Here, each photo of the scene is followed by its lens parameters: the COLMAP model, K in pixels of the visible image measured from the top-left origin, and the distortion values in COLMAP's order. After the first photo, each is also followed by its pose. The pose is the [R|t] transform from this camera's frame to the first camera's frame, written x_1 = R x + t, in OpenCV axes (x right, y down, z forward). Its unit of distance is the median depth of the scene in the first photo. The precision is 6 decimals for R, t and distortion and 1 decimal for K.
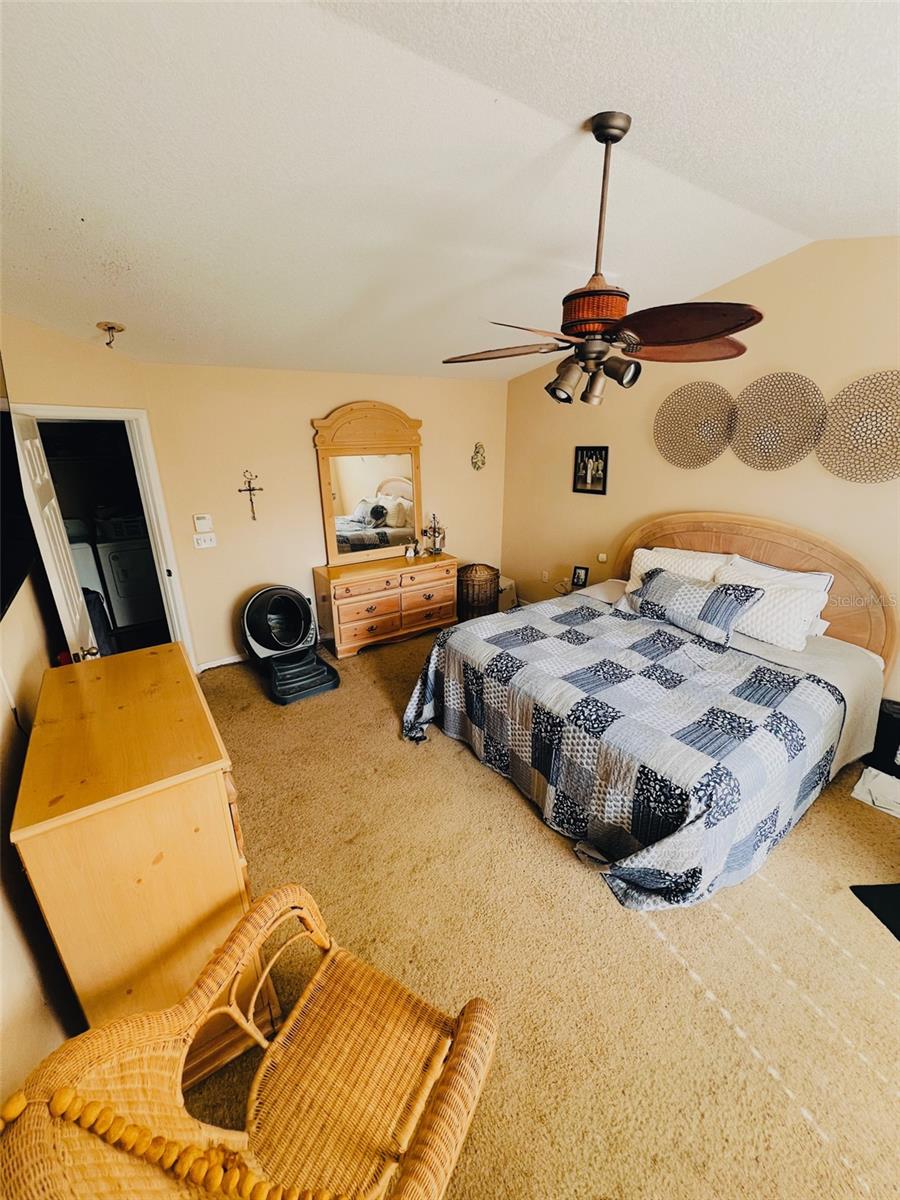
lens RADIAL K [[468.9, 0, 450.0], [0, 468.9, 600.0], [0, 0, 1]] dist [0.000650, 0.000019]
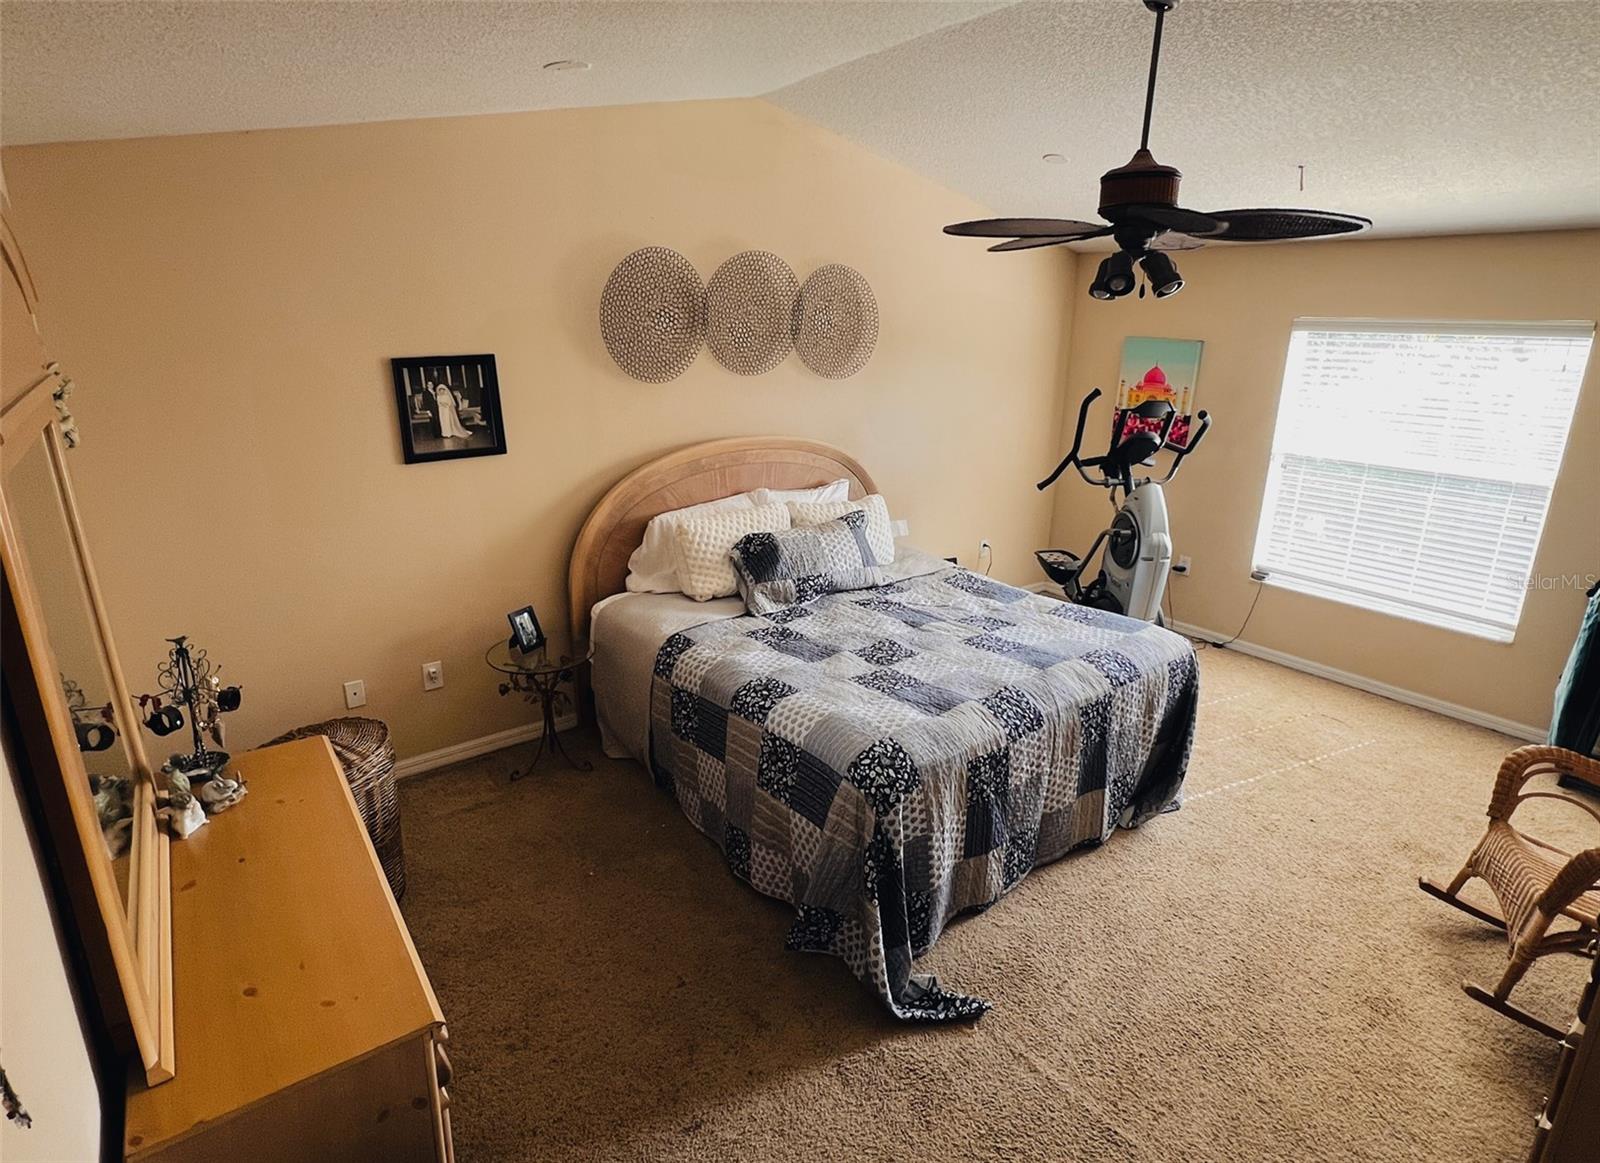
lens RADIAL K [[847.2, 0, 802.2], [0, 847.2, 545.8], [0, 0, 1]] dist [-0.001680, -0.000159]
pose [[-0.049580, -0.267286, 0.962341, -0.819750], [0.321690, 0.907906, 0.268741, -0.411005], [-0.945546, 0.322900, 0.040970, 1.063946]]
